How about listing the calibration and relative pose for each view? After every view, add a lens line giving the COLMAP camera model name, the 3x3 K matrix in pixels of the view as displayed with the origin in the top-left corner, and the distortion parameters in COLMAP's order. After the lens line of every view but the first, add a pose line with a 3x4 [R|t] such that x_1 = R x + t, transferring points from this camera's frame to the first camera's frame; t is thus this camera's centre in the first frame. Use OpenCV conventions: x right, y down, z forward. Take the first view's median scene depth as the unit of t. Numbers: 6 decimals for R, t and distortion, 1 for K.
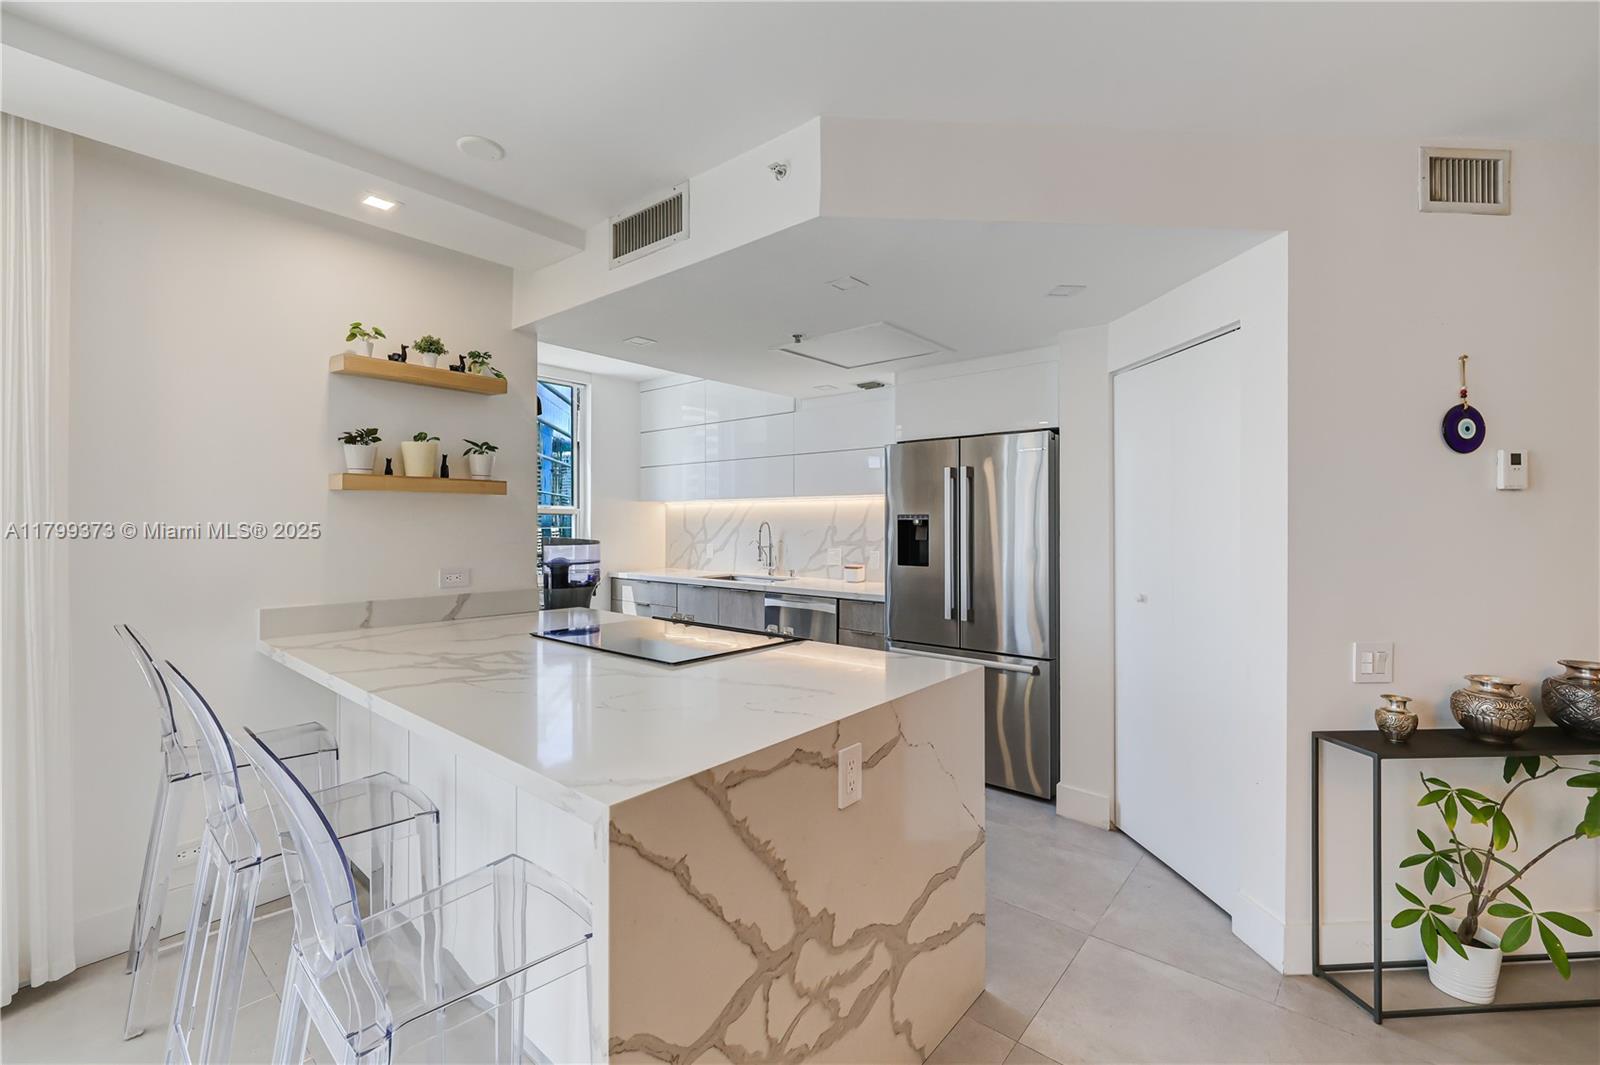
lens RADIAL K [[678.8, 0, 781.3], [0, 678.8, 518.4], [0, 0, 1]] dist [0.001343, -0.001593]
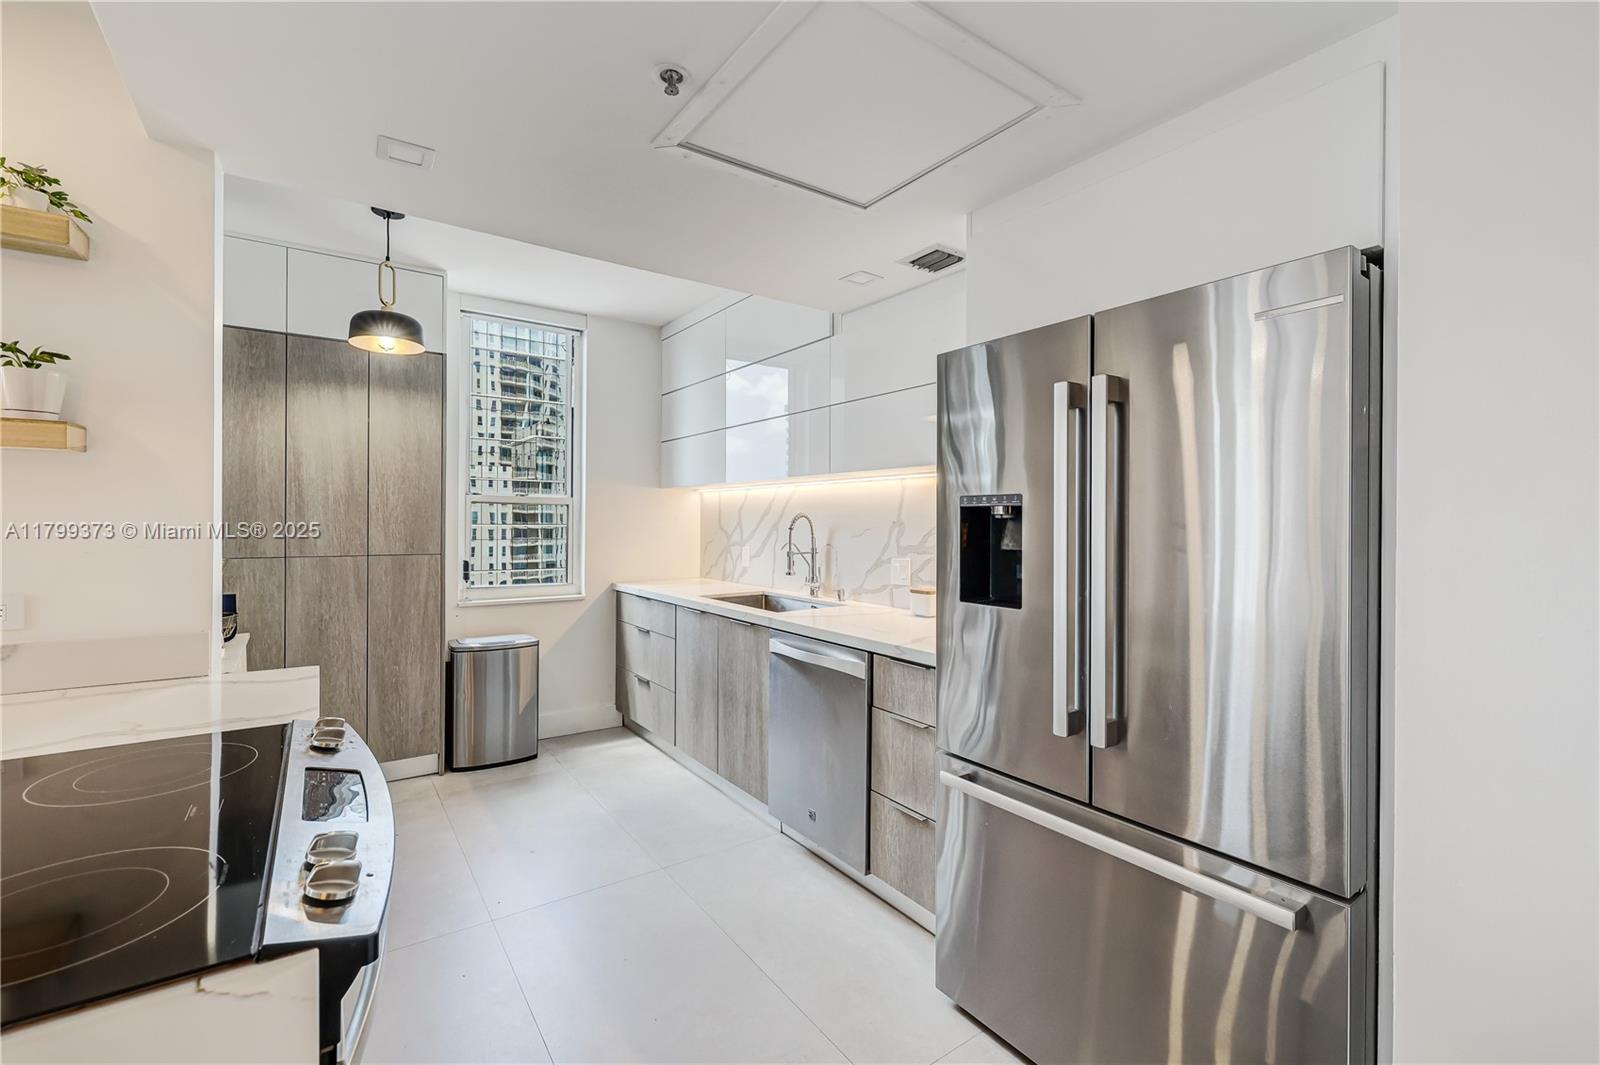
lens RADIAL K [[678.8, 0, 779.2], [0, 678.8, 523.0], [0, 0, 1]] dist [0.001343, -0.001593]
pose [[0.967293, 0.006053, -0.253590, 0.240199], [-0.004065, 0.999957, 0.008364, 0.014651], [0.253629, -0.007060, 0.967276, 0.711903]]
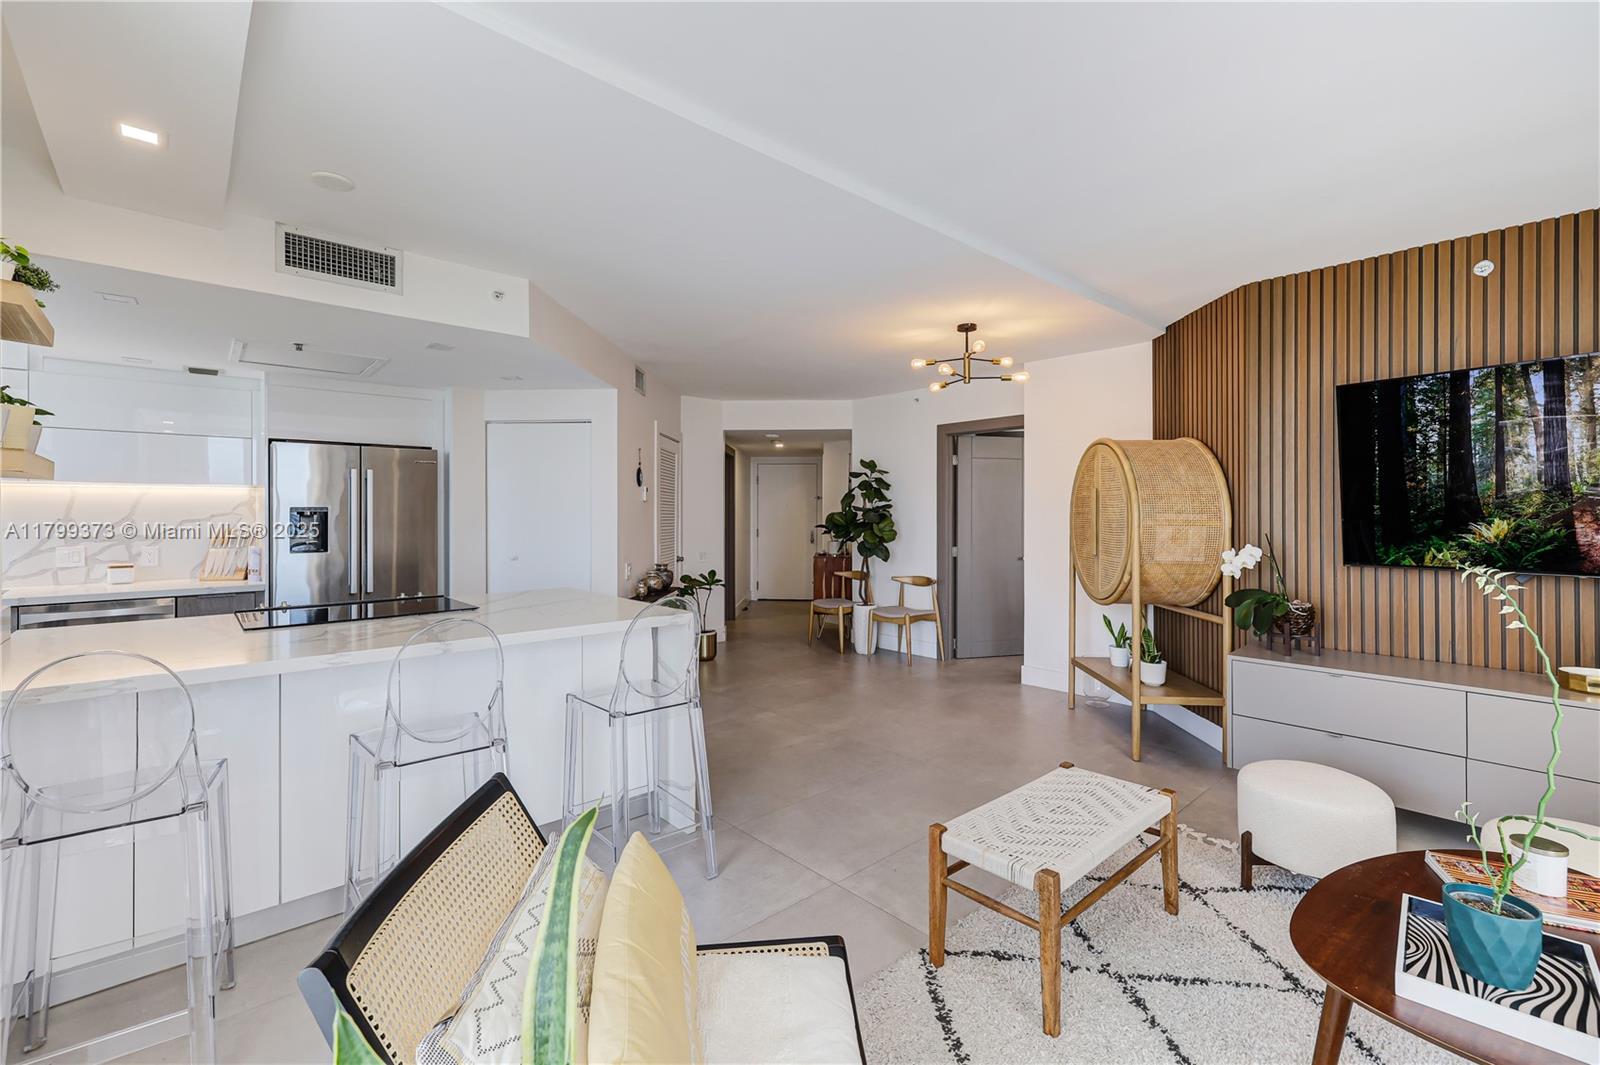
lens RADIAL K [[678.8, 0, 775.7], [0, 678.8, 510.8], [0, 0, 1]] dist [0.001343, -0.001593]
pose [[0.151735, 0.003265, 0.988416, -1.137401], [-0.004100, 0.999988, -0.002673, 0.000356], [-0.988413, -0.003647, 0.151747, 0.082528]]
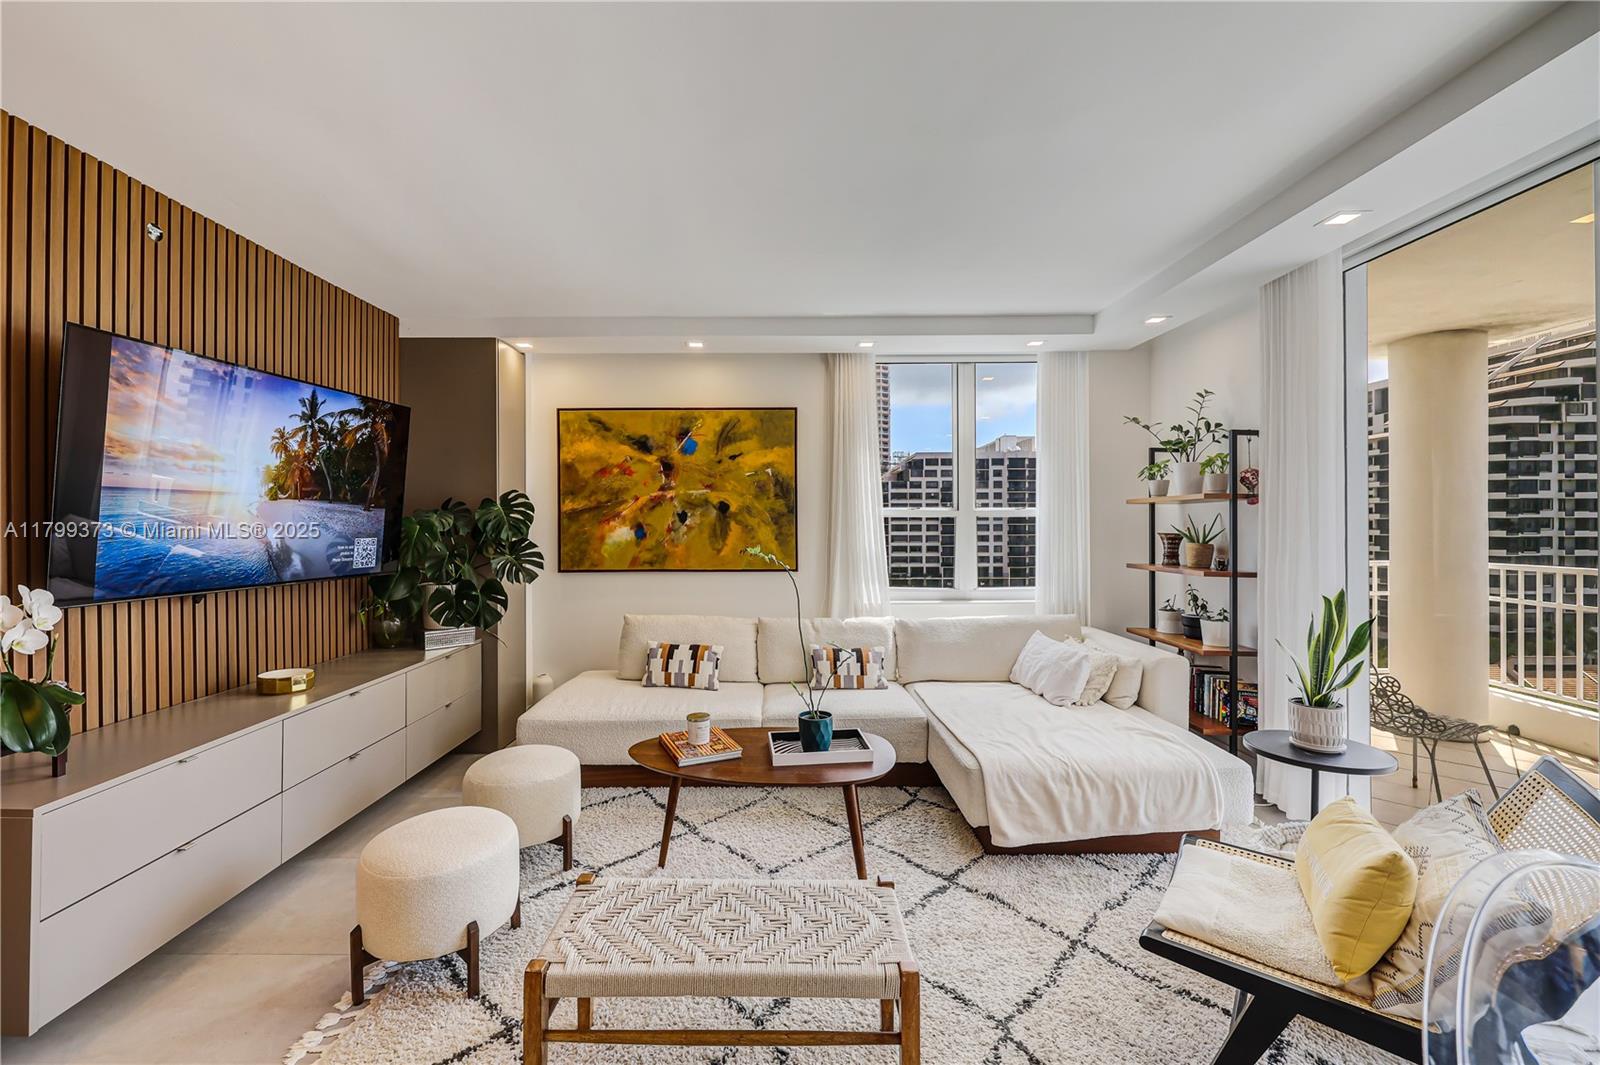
lens RADIAL K [[678.8, 0, 789.0], [0, 678.8, 525.3], [0, 0, 1]] dist [0.001343, -0.001593]
pose [[-0.756787, -0.000710, -0.653661, 0.045290], [0.004874, 0.999965, -0.006729, 0.006217], [0.653643, -0.008278, -0.756758, 0.356833]]
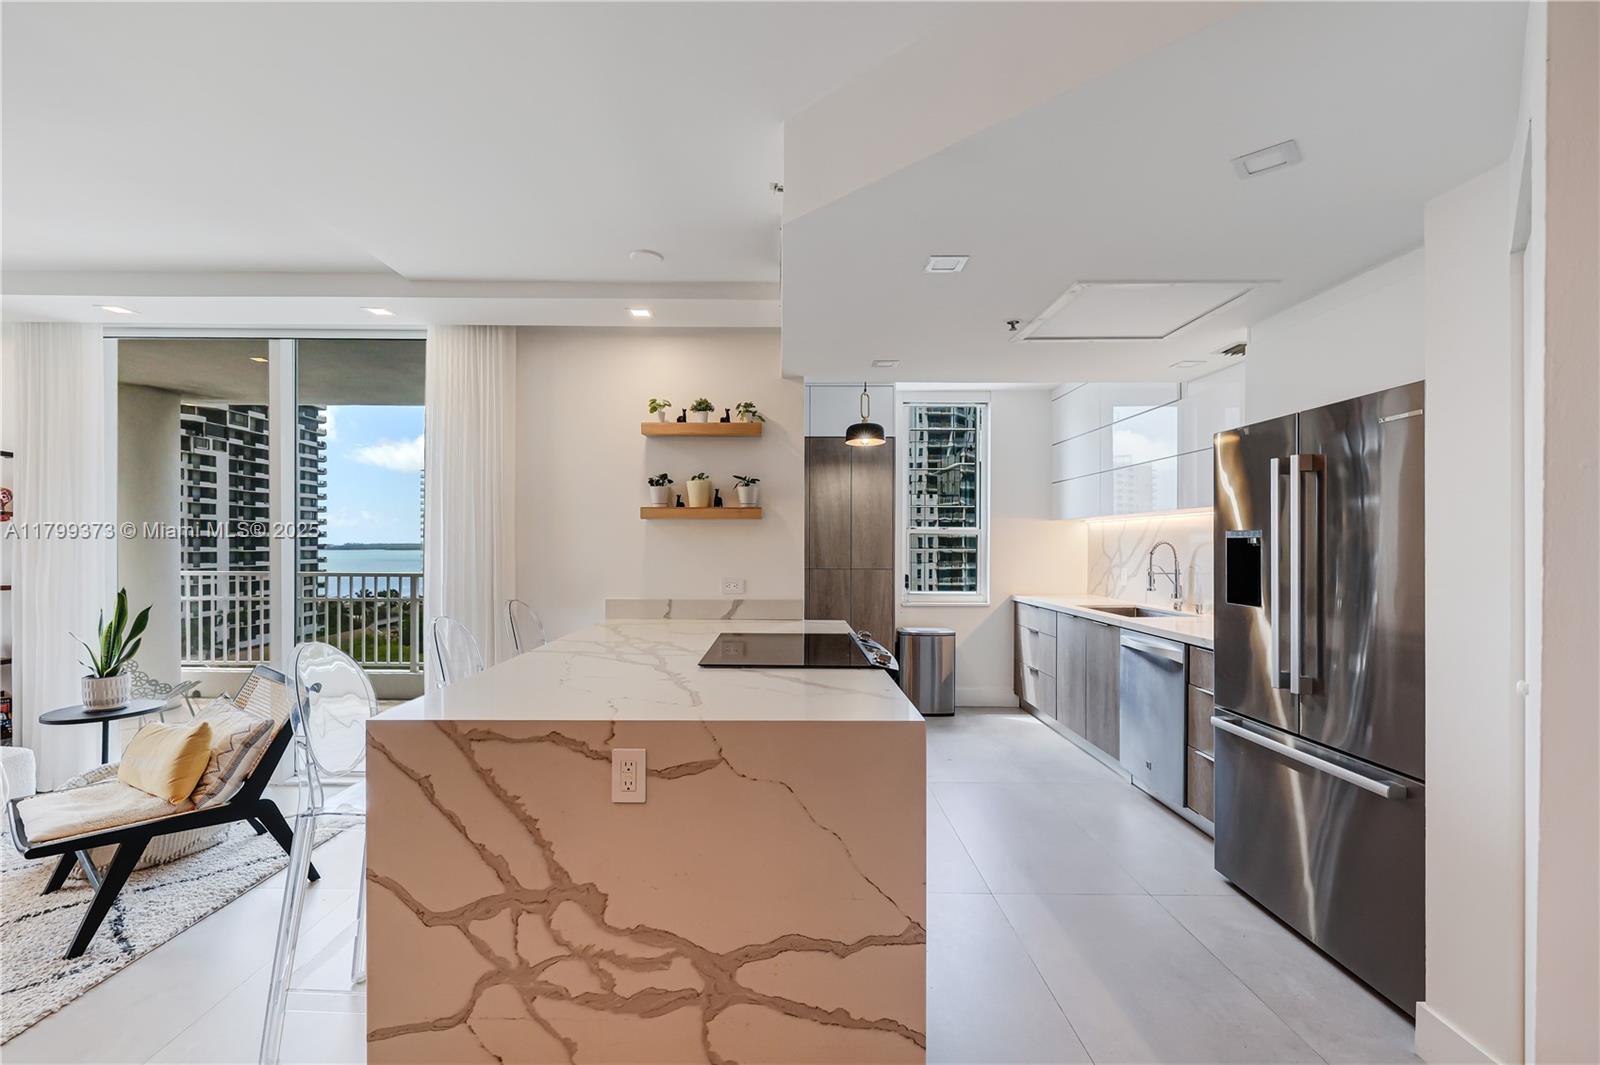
lens RADIAL K [[678.8, 0, 776.9], [0, 678.8, 547.7], [0, 0, 1]] dist [0.001343, -0.001593]
pose [[0.649151, 0.005647, -0.760639, 0.573073], [0.002399, 0.999952, 0.009470, 0.005521], [0.760656, -0.007972, 0.649106, 0.262572]]
